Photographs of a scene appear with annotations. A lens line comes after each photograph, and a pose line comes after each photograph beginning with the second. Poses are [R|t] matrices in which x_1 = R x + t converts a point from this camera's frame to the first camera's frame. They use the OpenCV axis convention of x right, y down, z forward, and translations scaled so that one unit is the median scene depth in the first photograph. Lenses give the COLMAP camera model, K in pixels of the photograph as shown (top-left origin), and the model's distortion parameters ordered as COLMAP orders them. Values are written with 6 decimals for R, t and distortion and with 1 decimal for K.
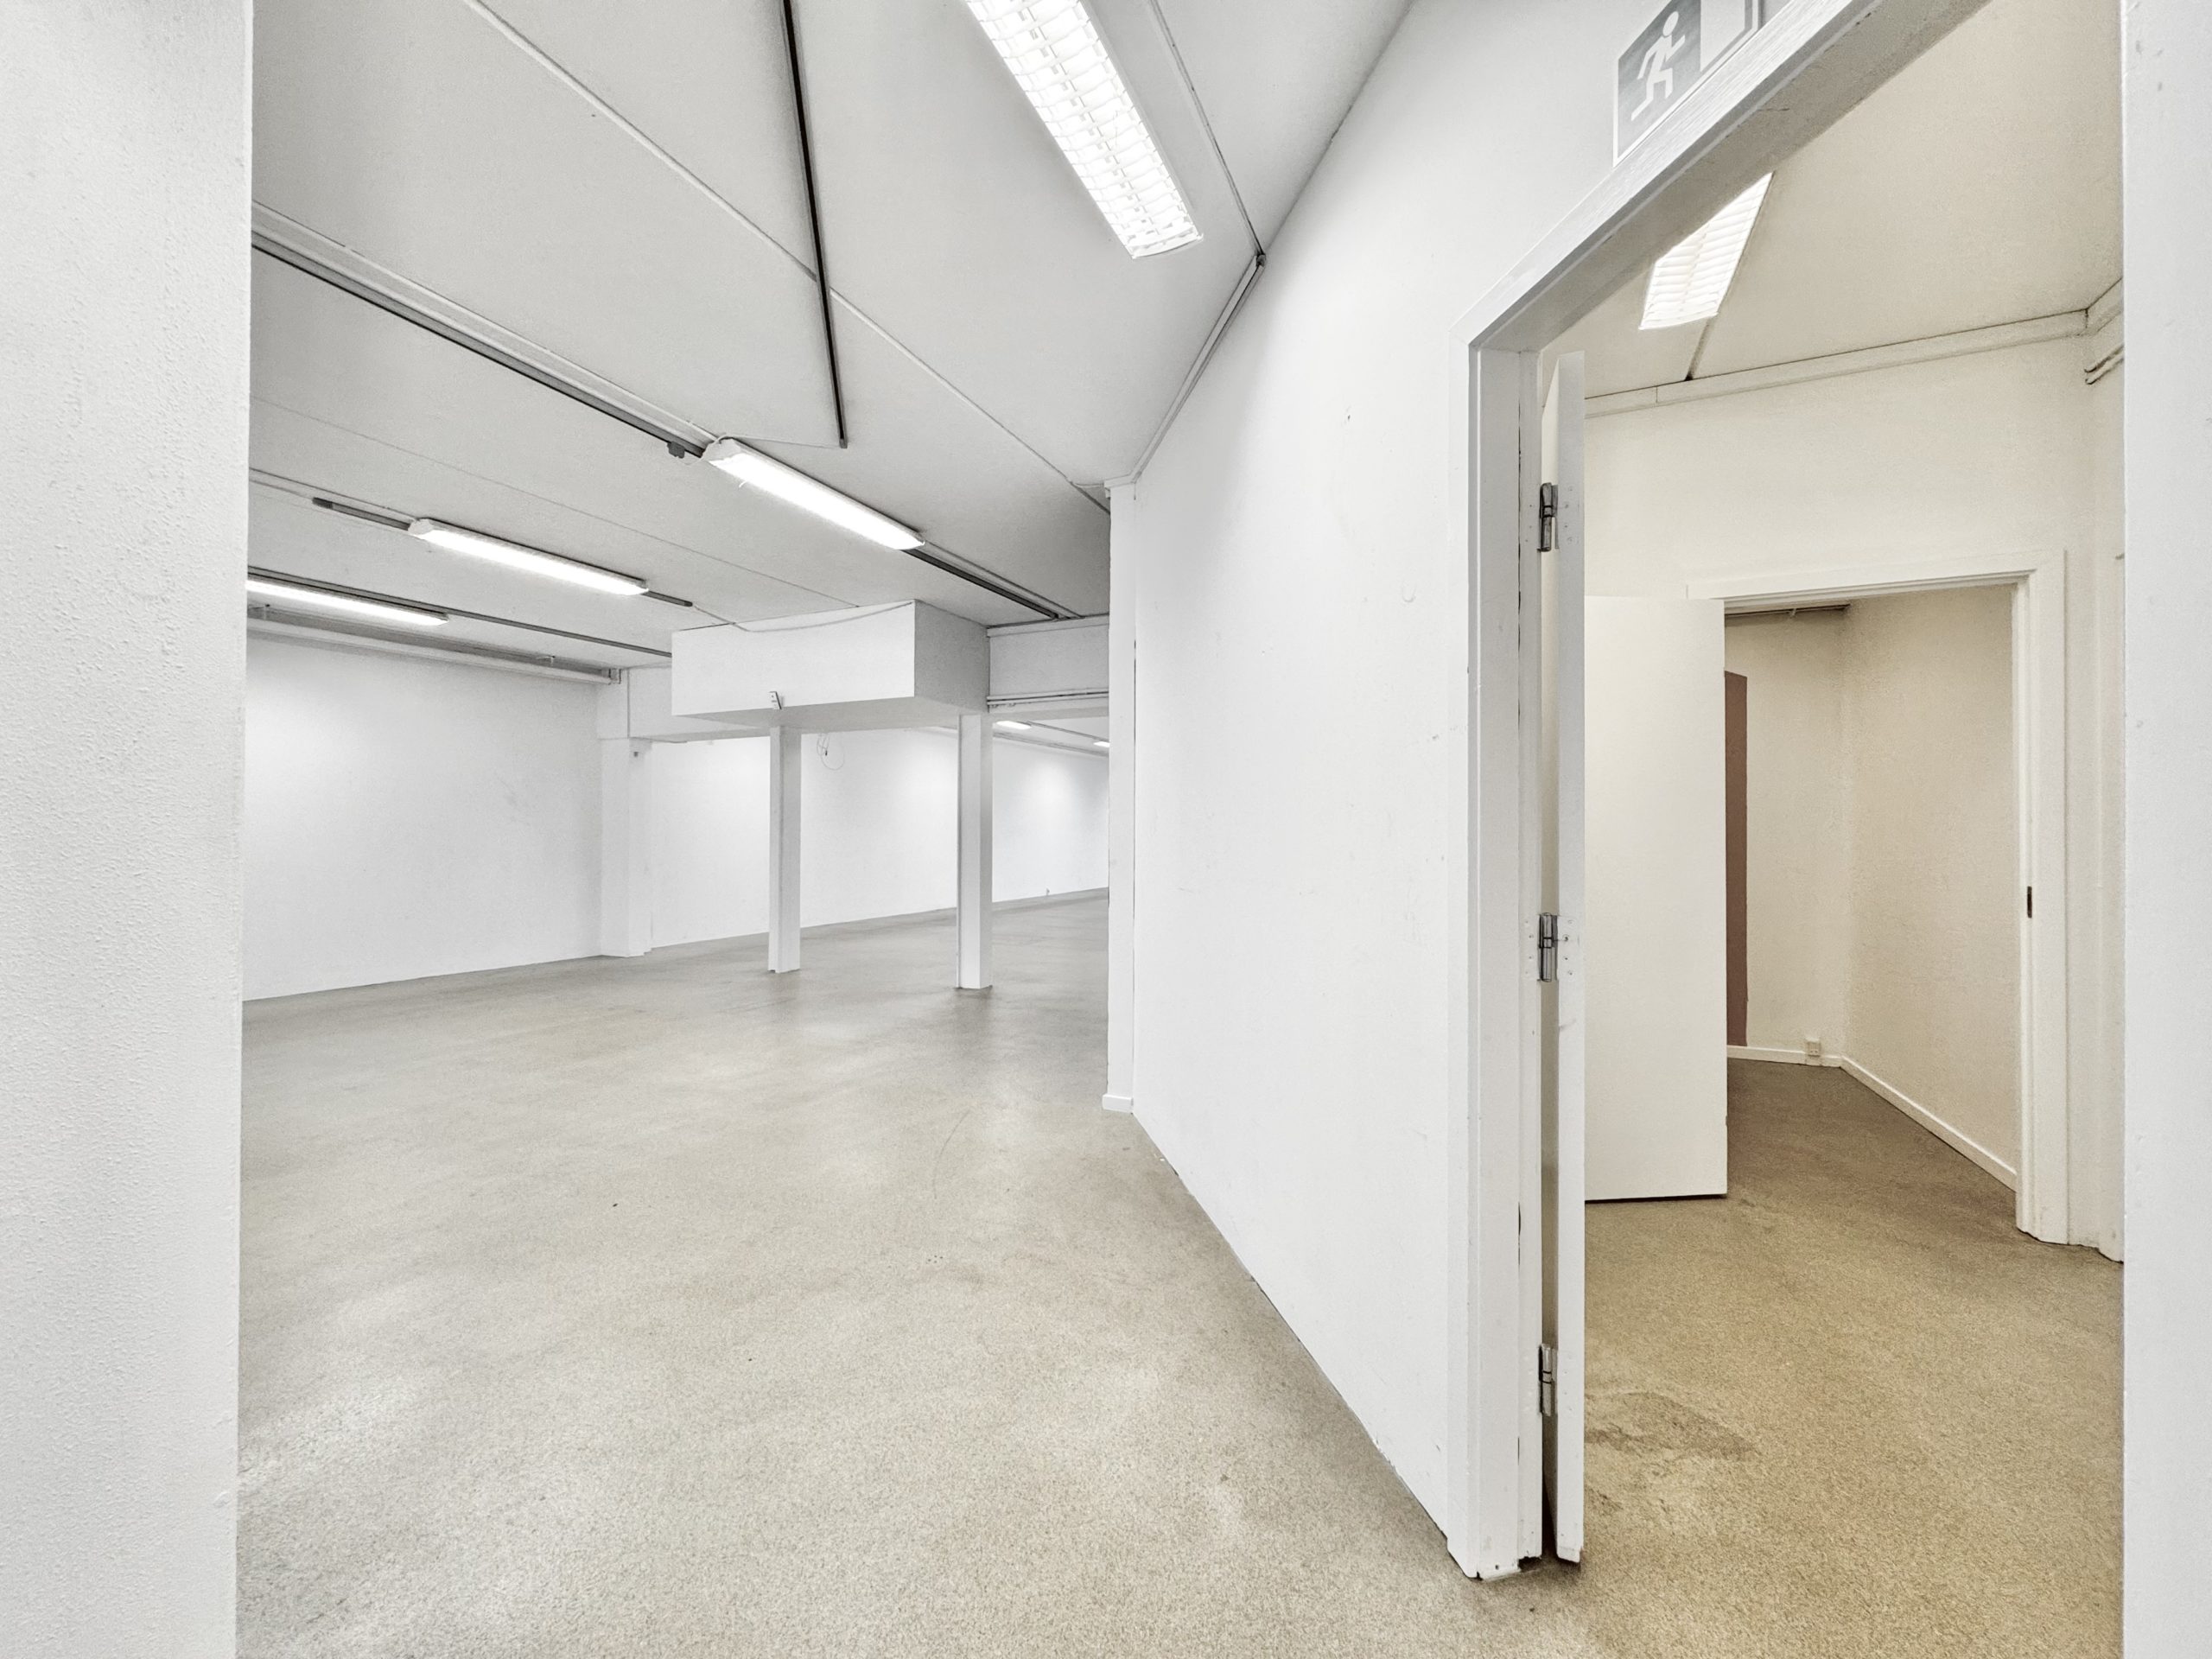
lens RADIAL K [[882.3, 0, 1106.0], [0, 882.3, 829.5], [0, 0, 1]] dist [-0.001052, -0.000018]
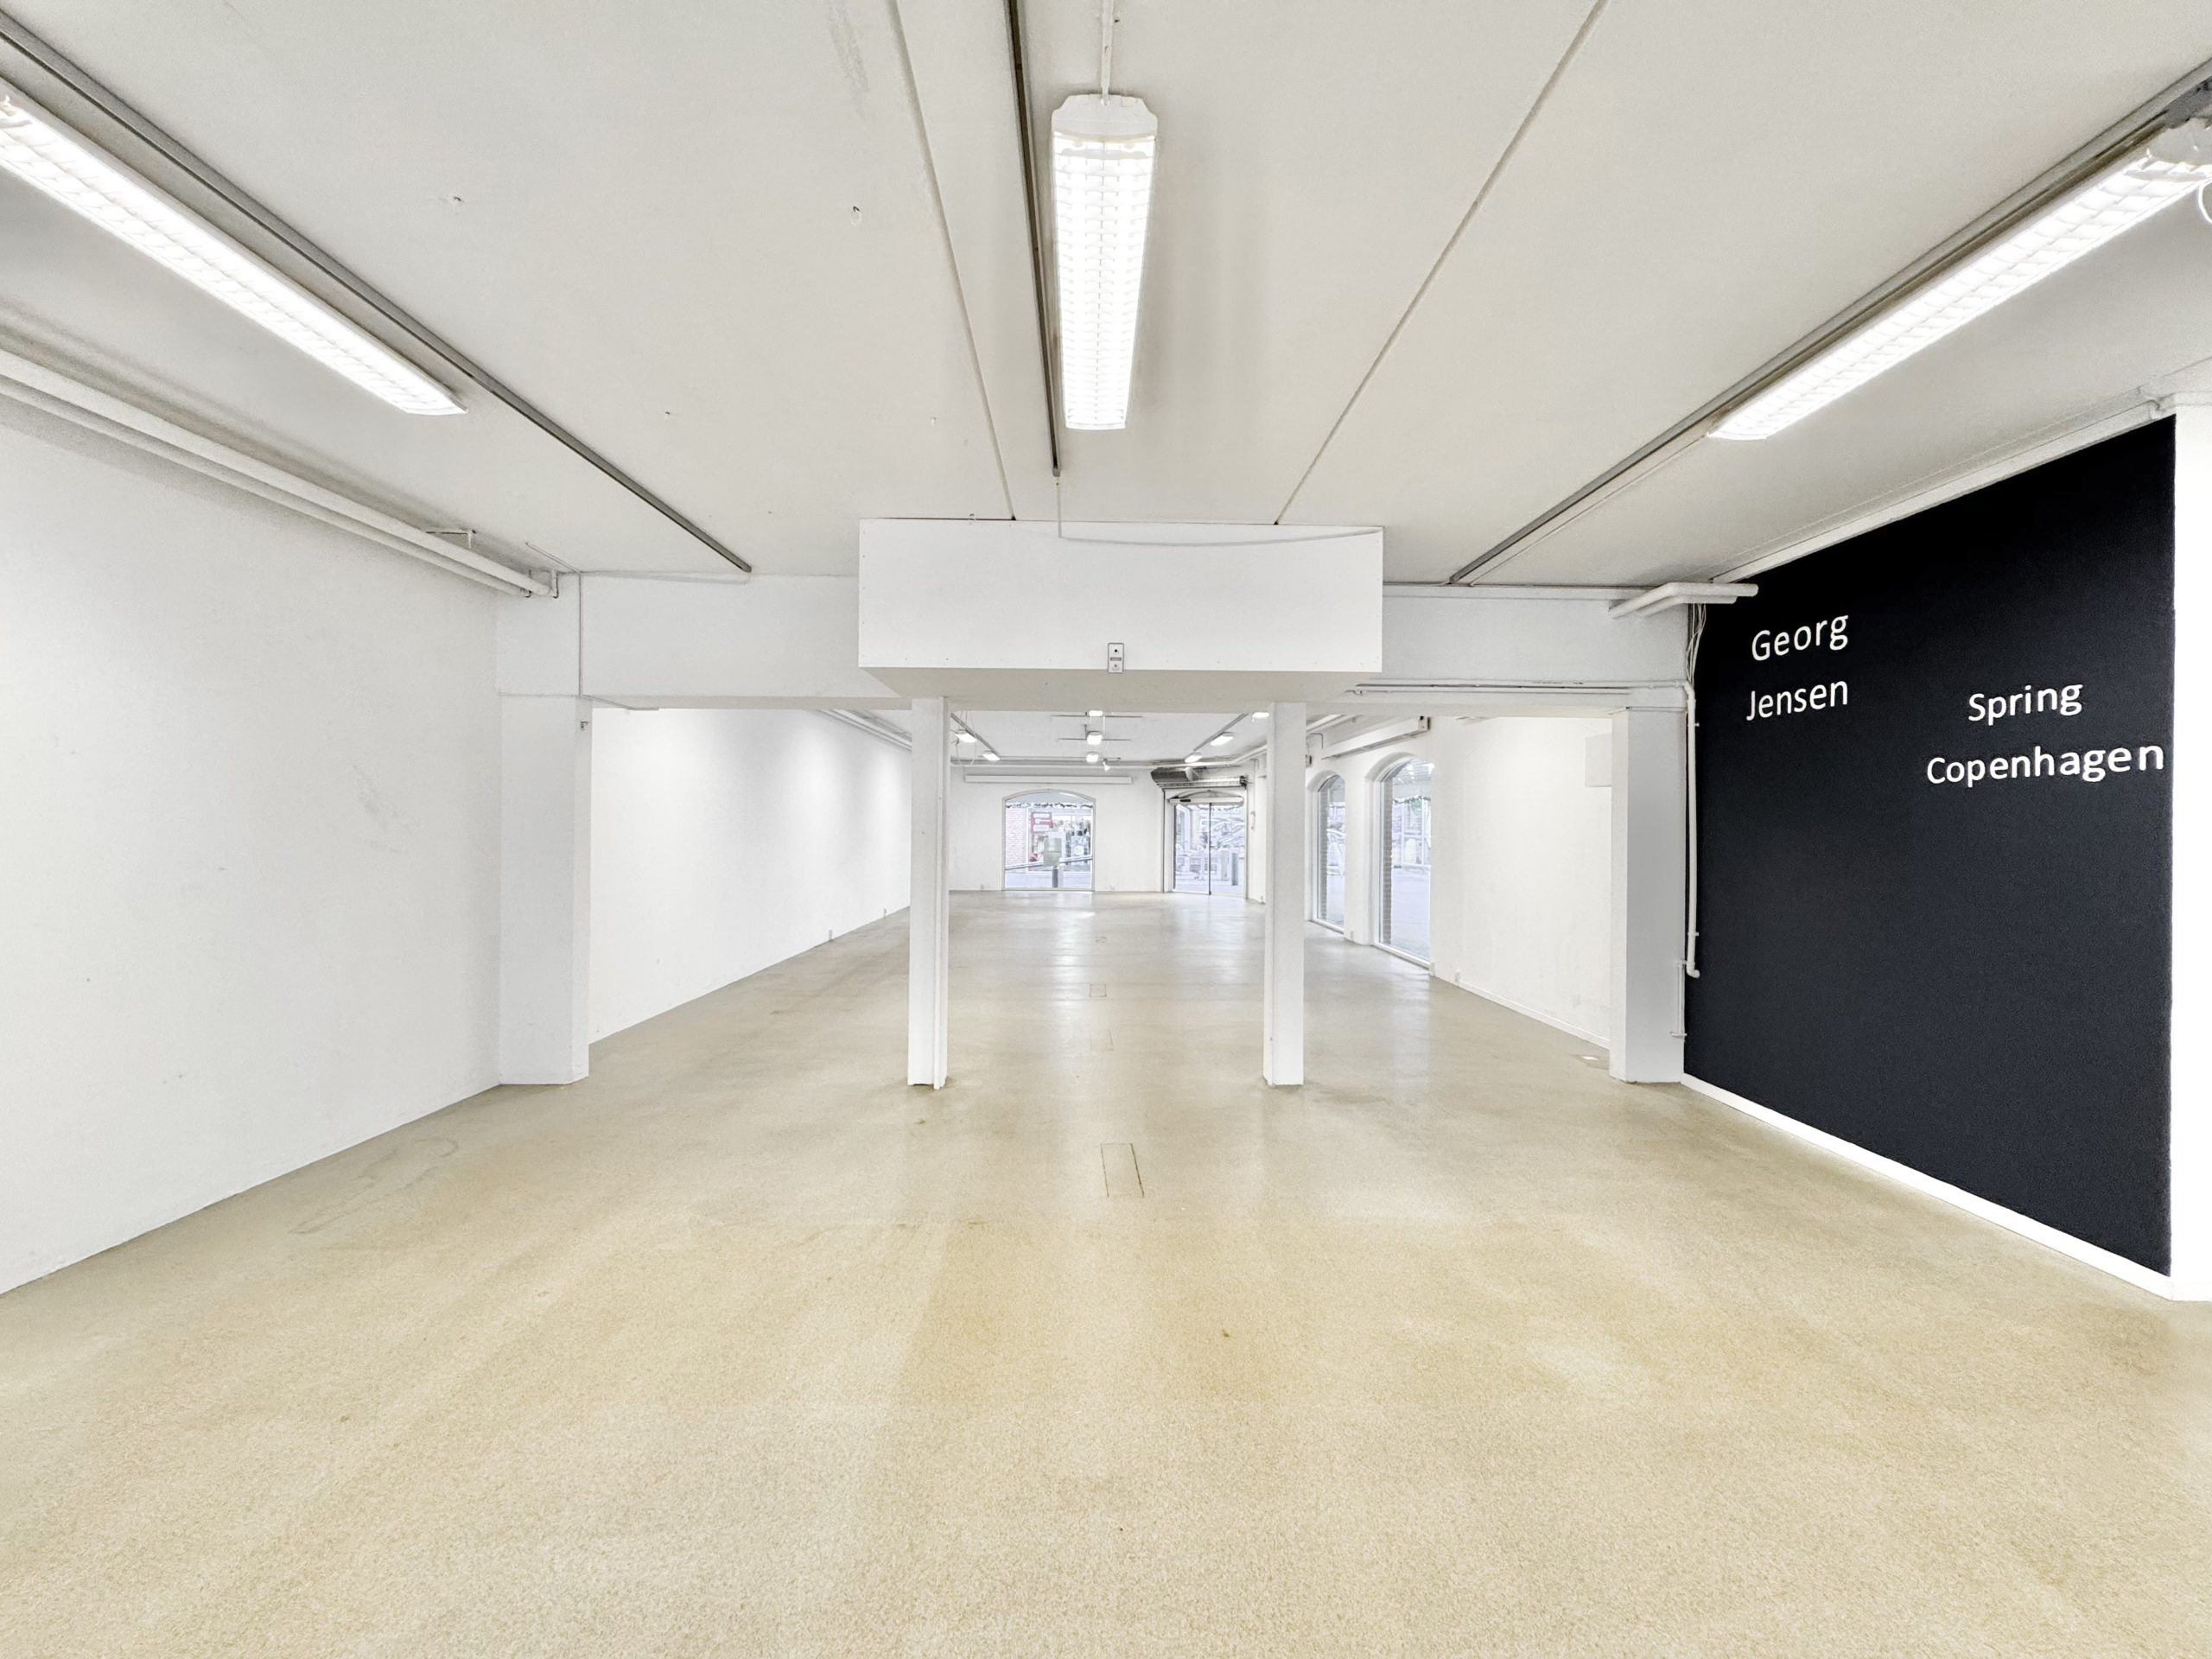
lens RADIAL K [[882.3, 0, 1106.0], [0, 882.3, 829.5], [0, 0, 1]] dist [-0.001052, -0.000018]
pose [[0.900877, 0.006363, 0.434027, -0.486612], [-0.008538, 0.999959, 0.003060, -0.023455], [-0.433990, -0.006463, 0.900895, 0.348882]]
